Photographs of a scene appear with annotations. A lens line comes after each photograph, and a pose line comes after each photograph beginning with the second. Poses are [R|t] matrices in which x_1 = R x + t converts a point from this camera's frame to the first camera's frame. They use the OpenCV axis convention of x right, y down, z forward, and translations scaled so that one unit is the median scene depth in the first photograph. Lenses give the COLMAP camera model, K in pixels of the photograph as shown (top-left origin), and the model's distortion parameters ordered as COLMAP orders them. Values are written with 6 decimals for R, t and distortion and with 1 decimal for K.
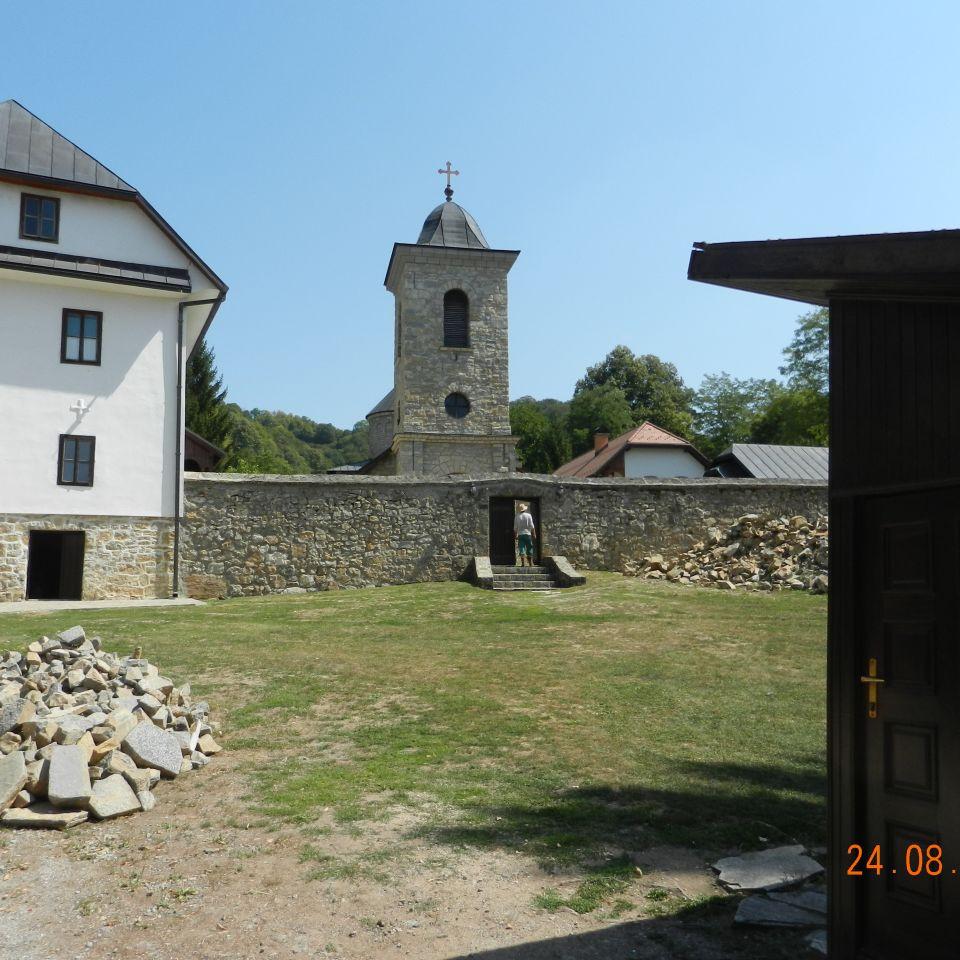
lens RADIAL K [[856.3, 0, 480.6], [0, 856.3, 480.4], [0, 0, 1]] dist [0.003083, -0.000214]
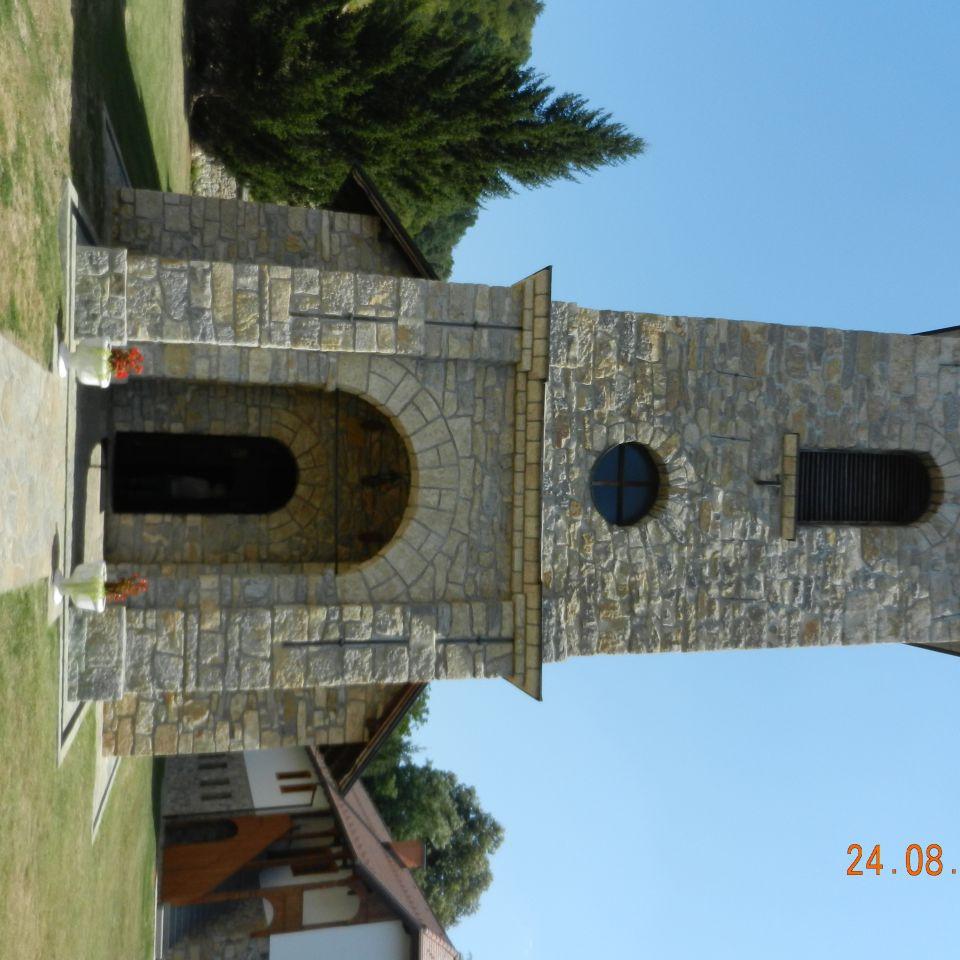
lens RADIAL K [[856.3, 0, 481.4], [0, 856.3, 475.9], [0, 0, 1]] dist [0.003083, -0.000214]
pose [[0.026661, 0.978667, -0.203717, 0.031718], [-0.982227, -0.012230, -0.187300, 0.023100], [-0.185796, 0.205089, 0.960946, 0.698423]]
